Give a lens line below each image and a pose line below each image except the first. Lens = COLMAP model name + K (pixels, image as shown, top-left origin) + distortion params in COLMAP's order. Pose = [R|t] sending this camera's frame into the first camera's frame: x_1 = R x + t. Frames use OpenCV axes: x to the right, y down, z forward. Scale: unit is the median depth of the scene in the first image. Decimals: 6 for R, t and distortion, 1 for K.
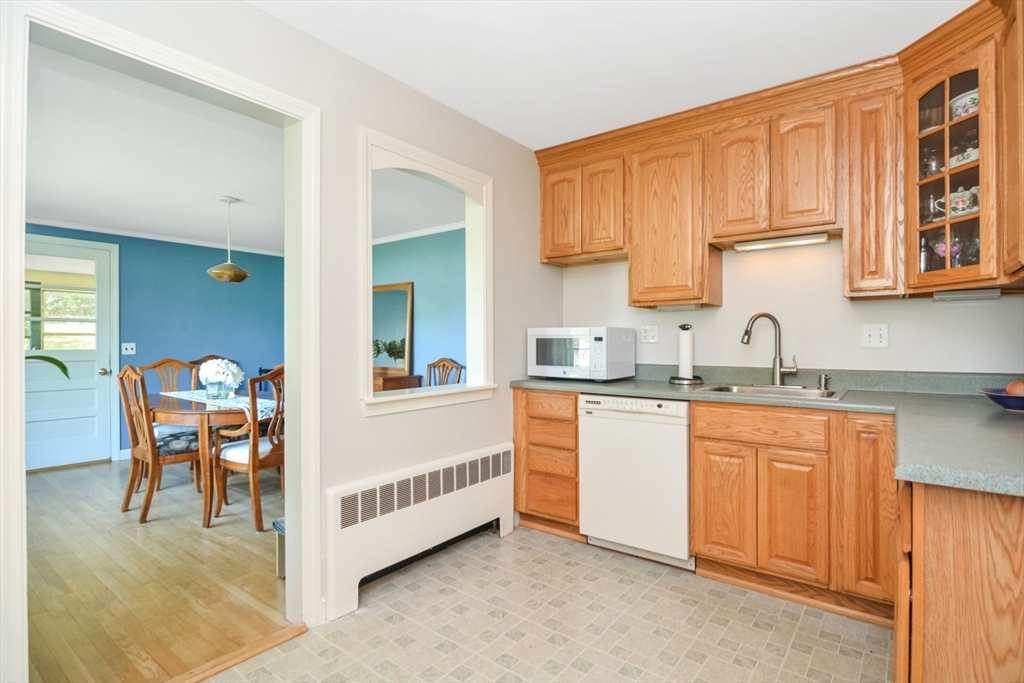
lens RADIAL K [[515.0, 0, 509.2], [0, 515.0, 342.7], [0, 0, 1]] dist [-0.001925, -0.001142]
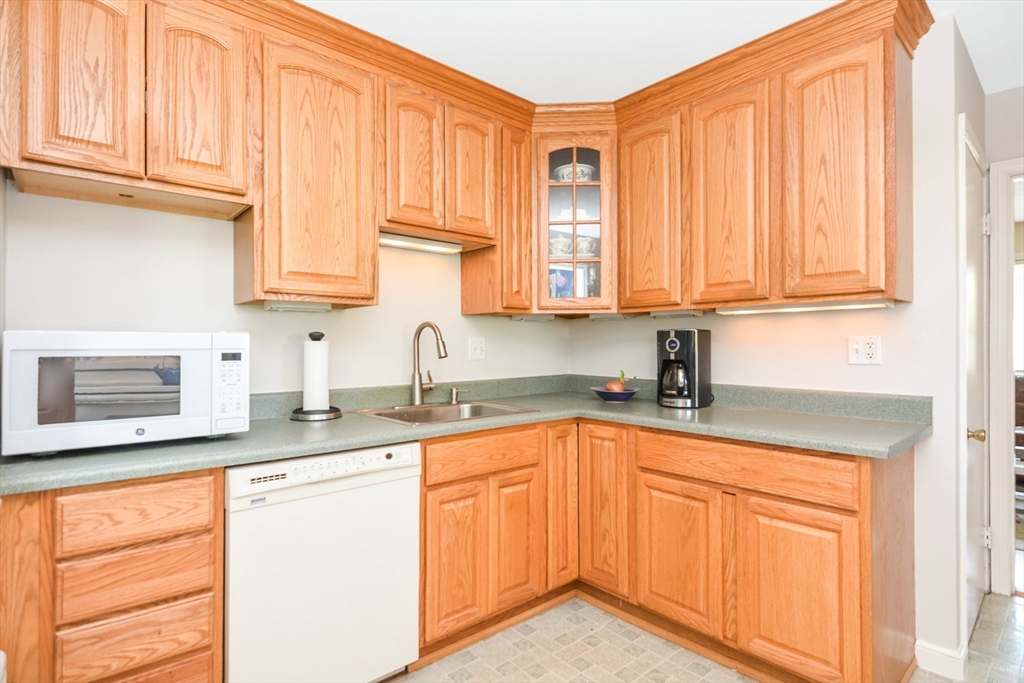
lens RADIAL K [[515.0, 0, 509.2], [0, 515.0, 342.7], [0, 0, 1]] dist [-0.001925, -0.001142]
pose [[0.188333, -0.000477, 0.982105, -0.300042], [-0.001875, 0.999998, 0.000846, -0.022861], [-0.982103, -0.002001, 0.188332, 0.645079]]
